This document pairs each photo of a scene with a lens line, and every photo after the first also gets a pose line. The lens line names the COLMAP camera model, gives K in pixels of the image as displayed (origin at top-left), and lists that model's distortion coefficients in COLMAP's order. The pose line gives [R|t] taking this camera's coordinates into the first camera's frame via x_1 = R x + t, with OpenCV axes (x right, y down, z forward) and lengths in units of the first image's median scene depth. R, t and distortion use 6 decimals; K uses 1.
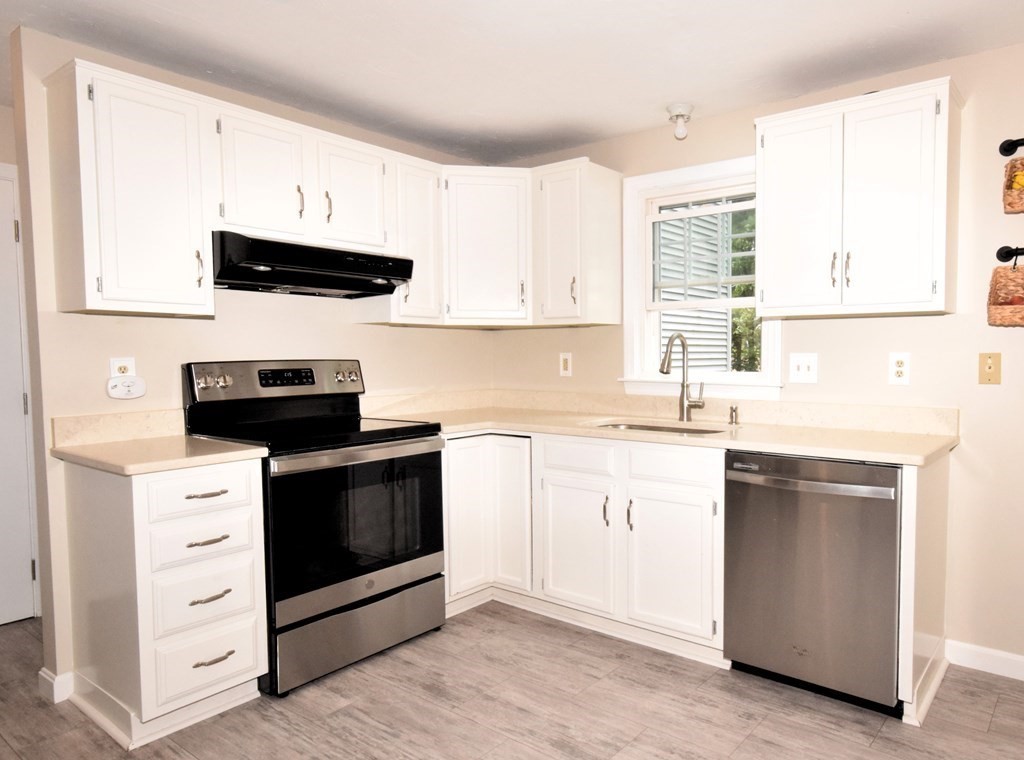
lens RADIAL K [[709.6, 0, 515.2], [0, 709.6, 386.2], [0, 0, 1]] dist [0.003362, 0.000514]
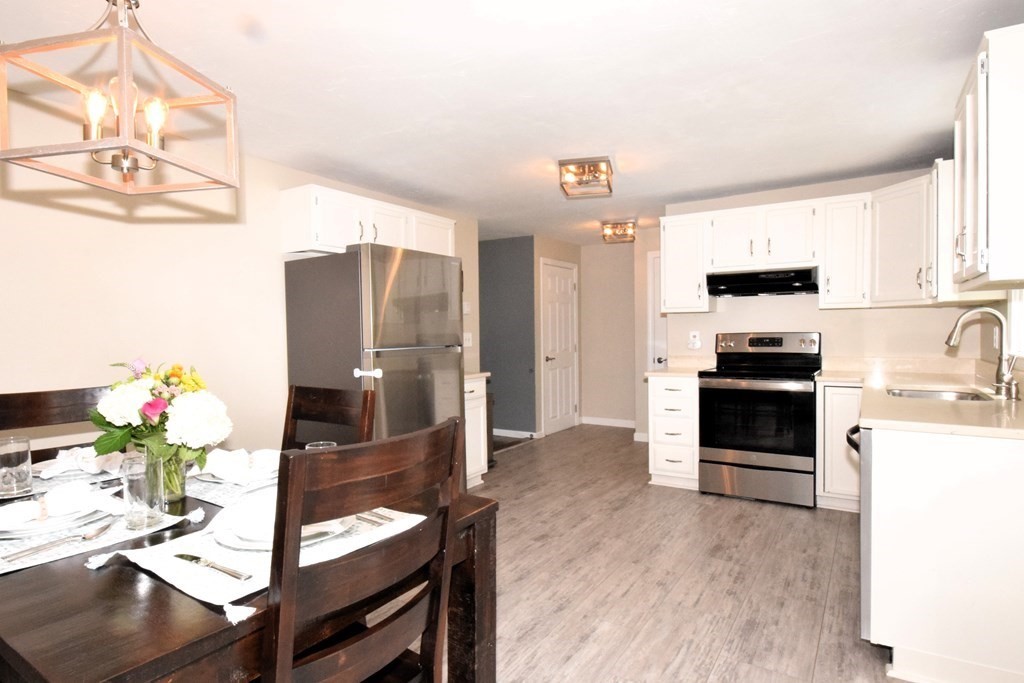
lens RADIAL K [[519.6, 0, 513.6], [0, 519.6, 340.3], [0, 0, 1]] dist [-0.003065, -0.000264]
pose [[0.065158, 0.017086, -0.997729, 0.981595], [-0.039412, 0.999117, 0.014536, -0.011209], [0.997096, 0.038376, 0.065774, 0.280007]]
